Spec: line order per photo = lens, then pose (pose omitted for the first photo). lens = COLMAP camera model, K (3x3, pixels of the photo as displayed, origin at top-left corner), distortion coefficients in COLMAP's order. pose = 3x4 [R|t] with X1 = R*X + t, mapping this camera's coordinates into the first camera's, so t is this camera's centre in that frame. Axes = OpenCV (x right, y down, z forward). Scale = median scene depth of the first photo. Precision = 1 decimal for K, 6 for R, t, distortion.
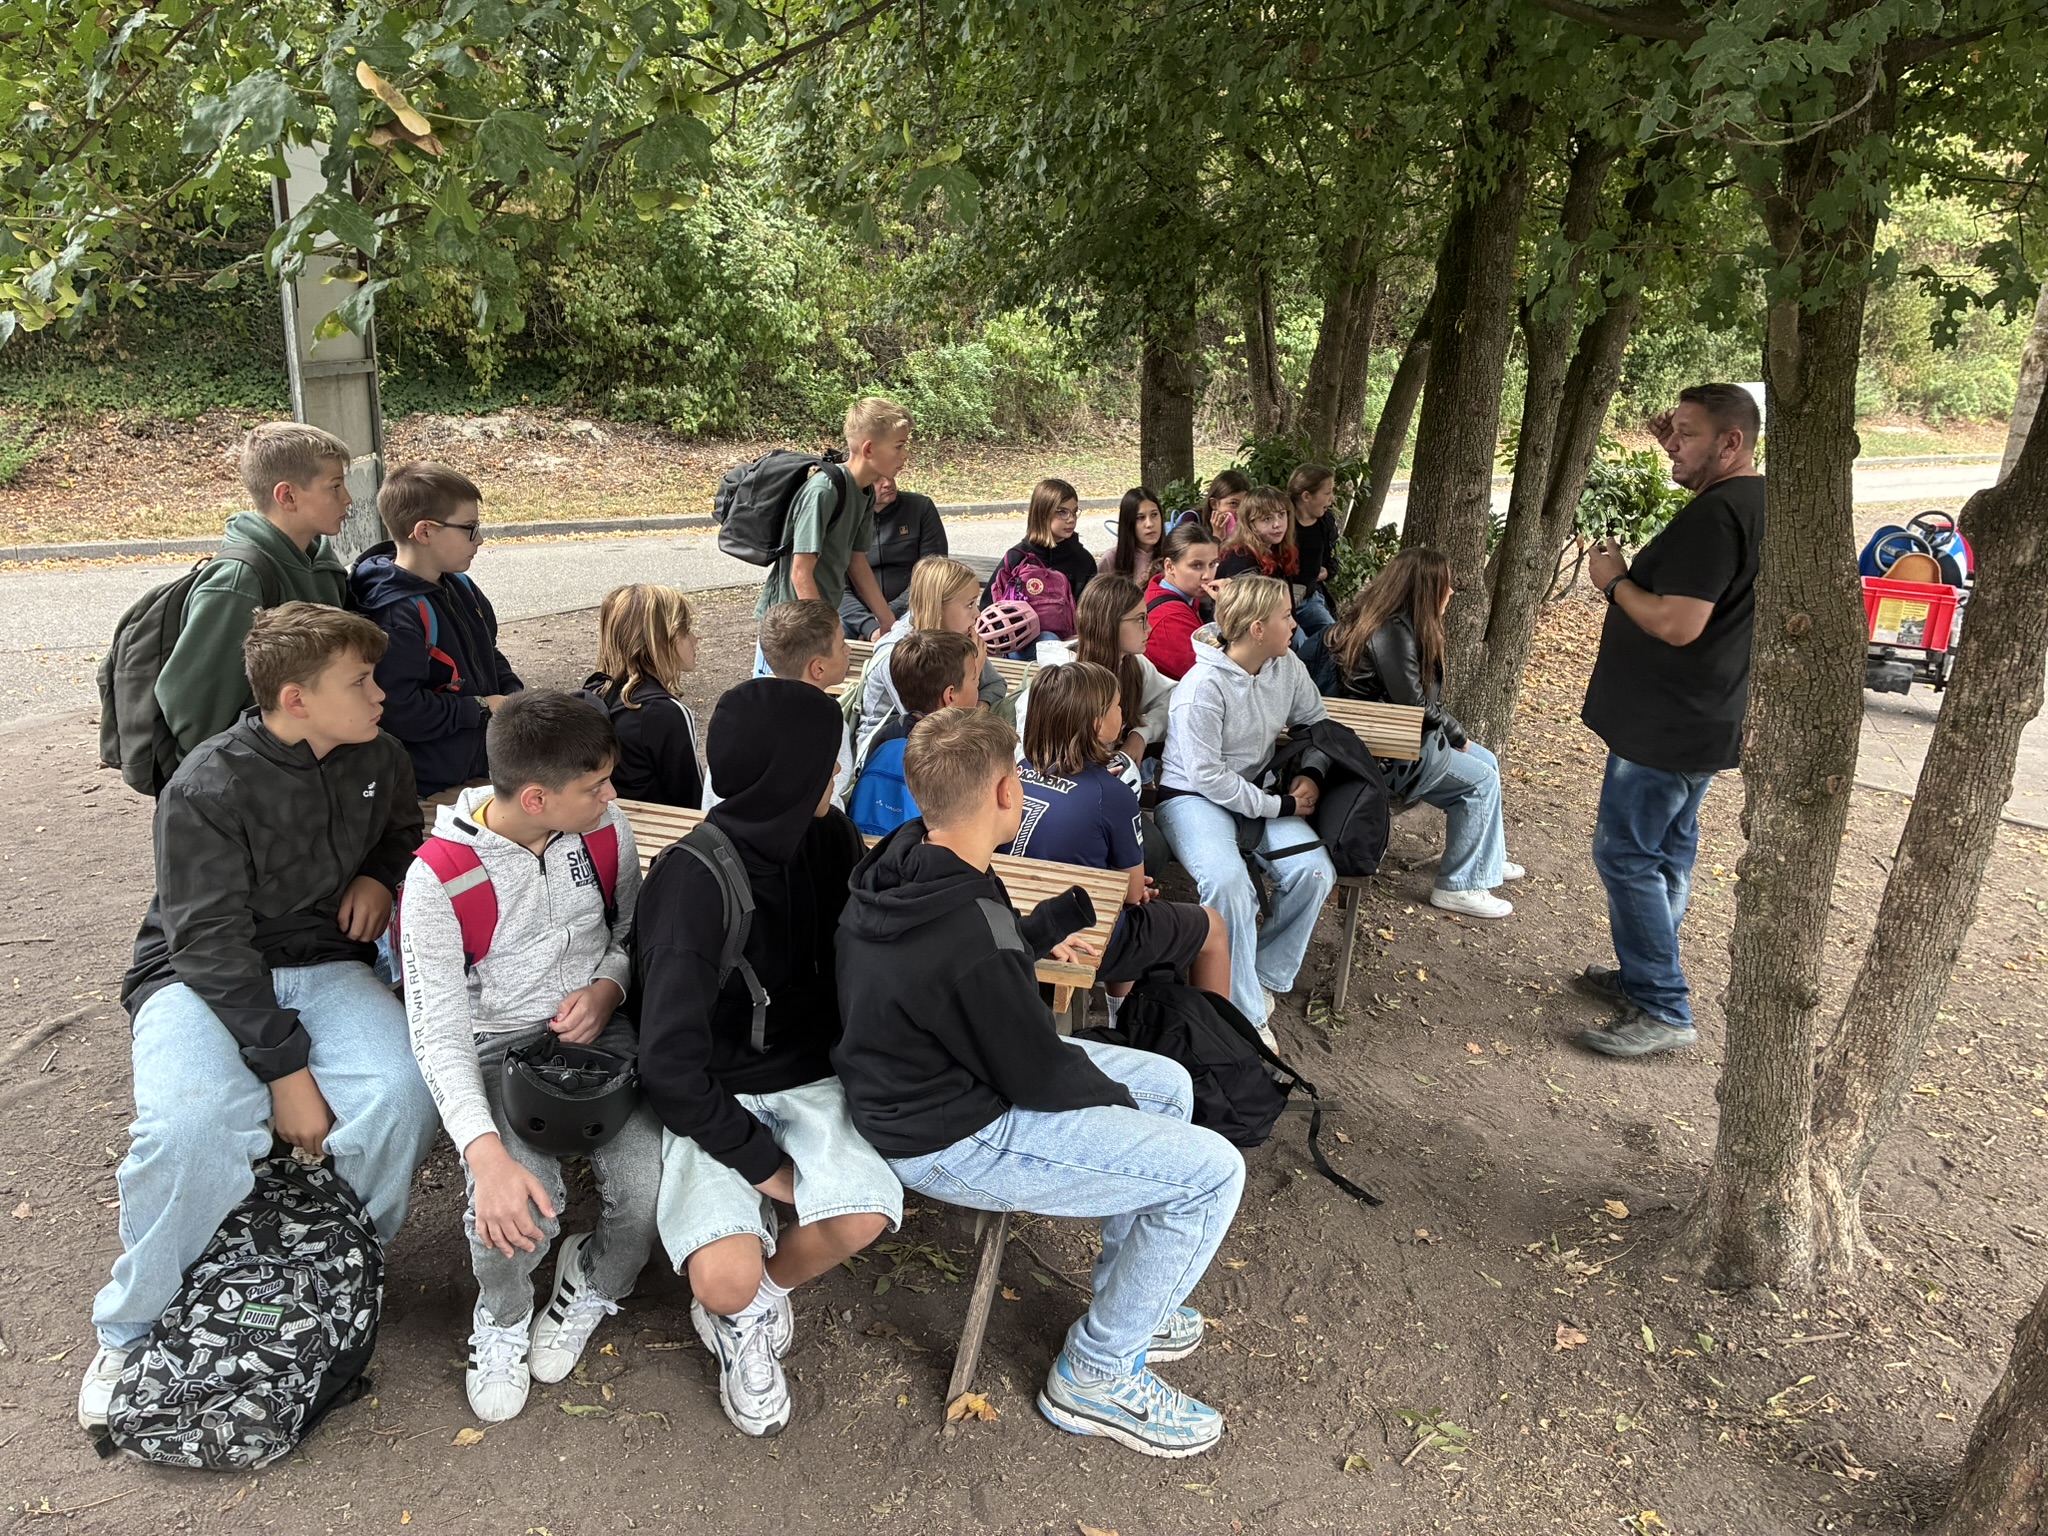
lens RADIAL K [[1532.5, 0, 1027.4], [0, 1532.5, 764.5], [0, 0, 1]] dist [0.033372, -0.034822]
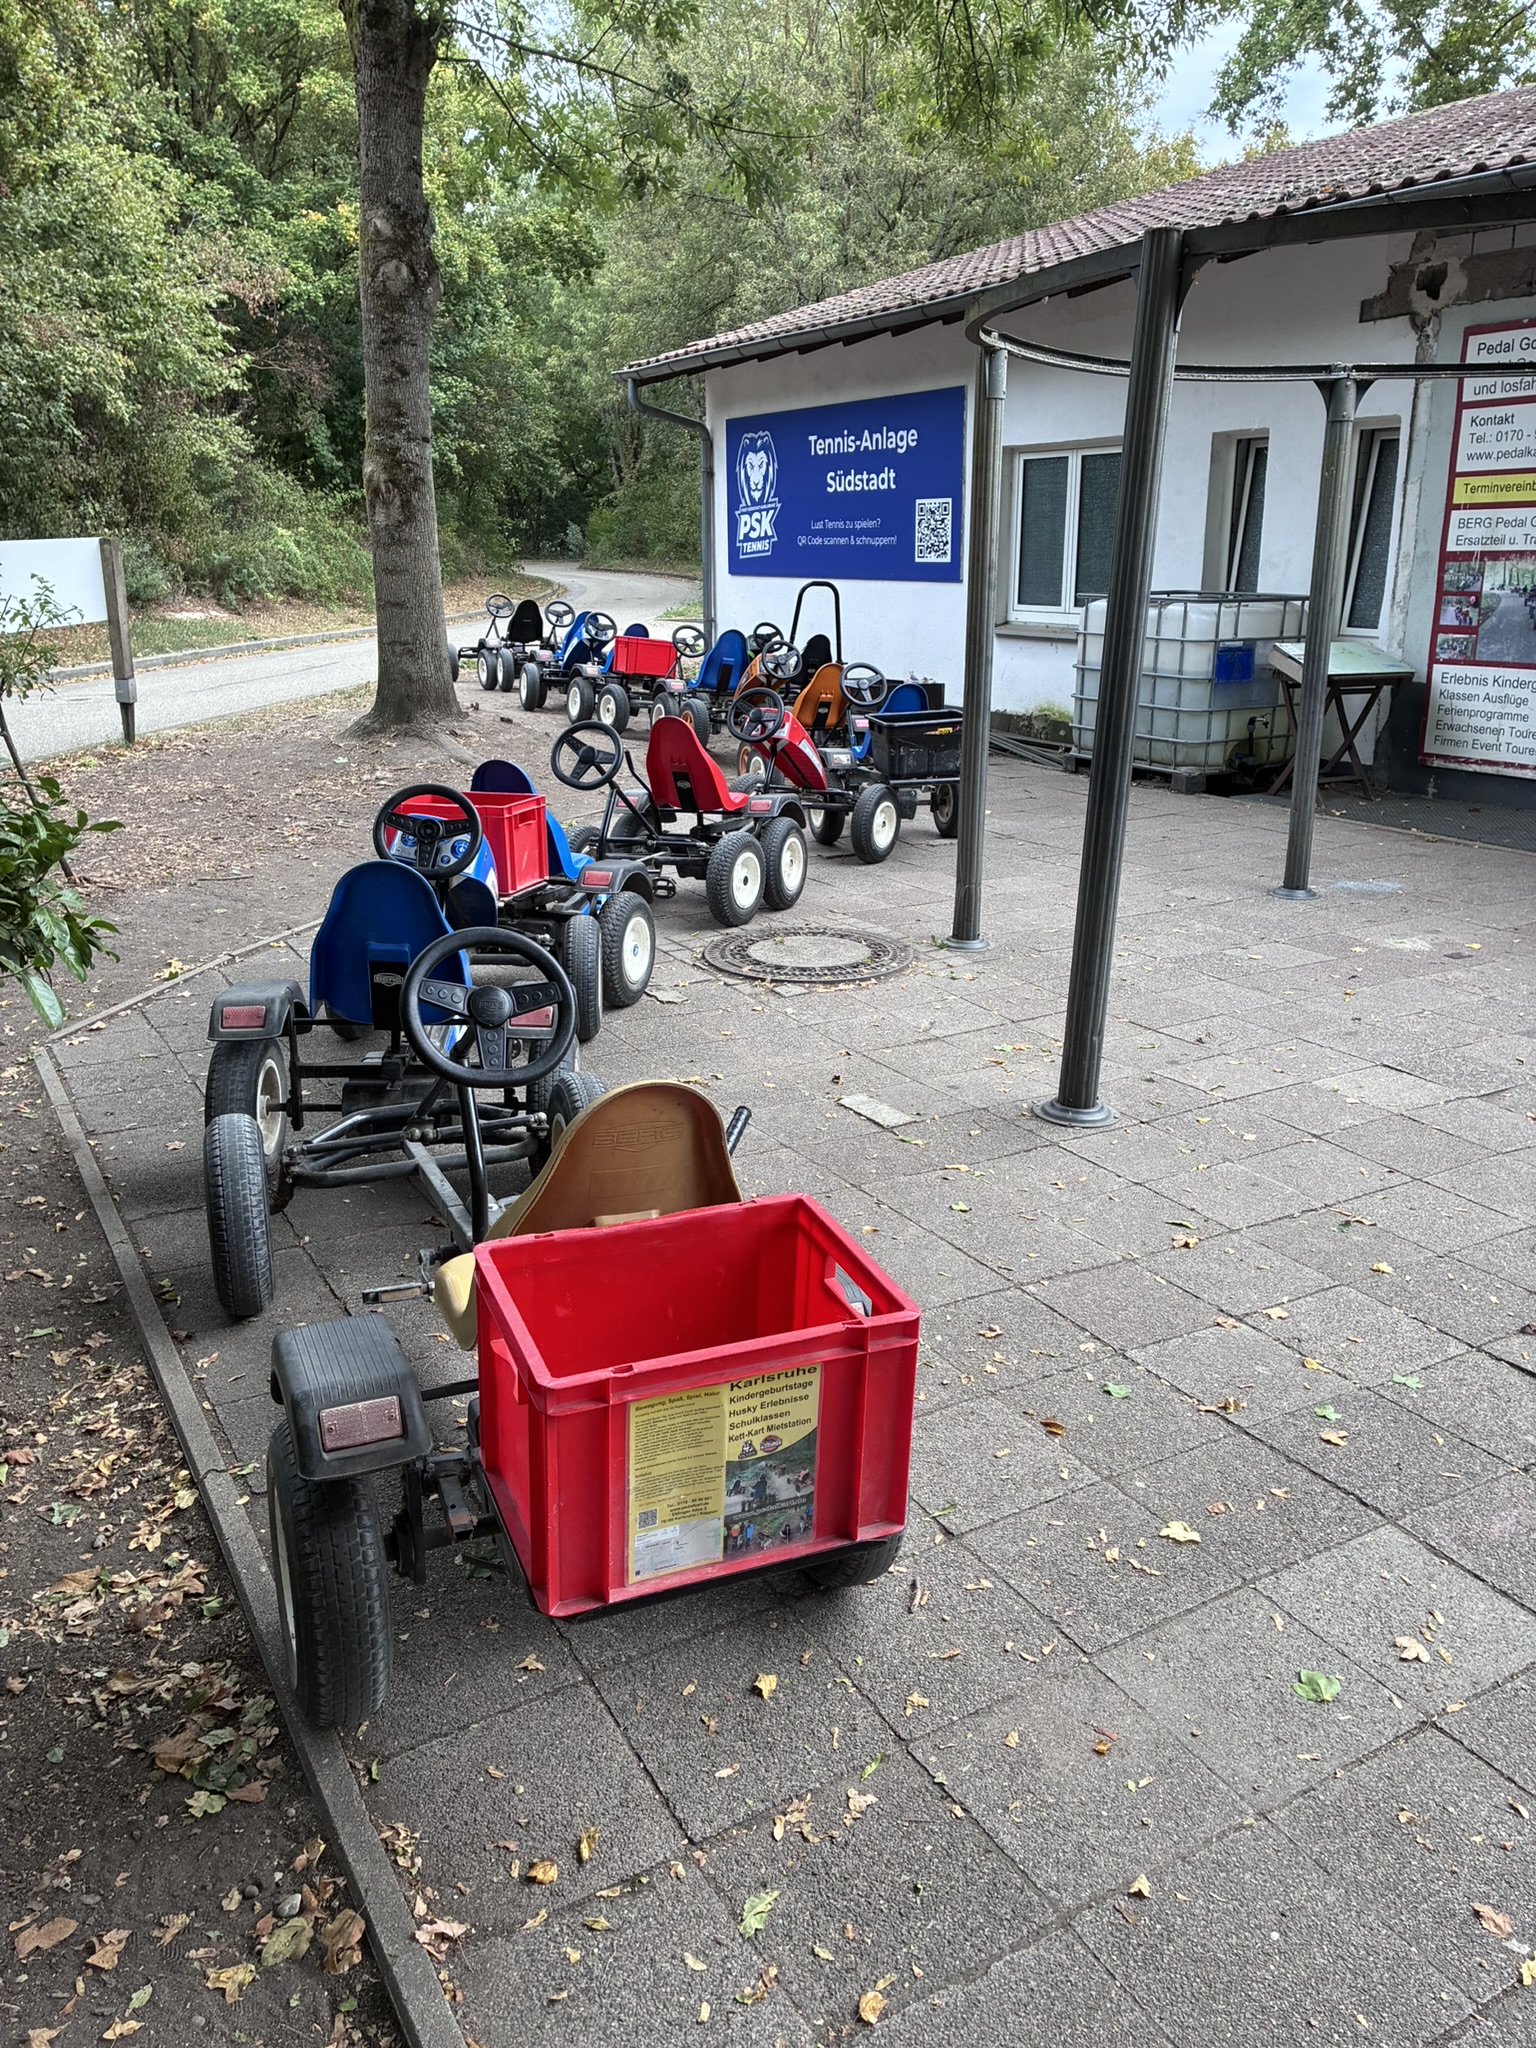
lens RADIAL K [[1532.5, 0, 765.1], [0, 1532.5, 1017.0], [0, 0, 1]] dist [0.033372, -0.034822]
pose [[0.653381, -0.256997, 0.712072, 0.117066], [0.232963, 0.963226, 0.133880, -0.047457], [-0.720293, 0.078411, 0.689224, 0.221917]]
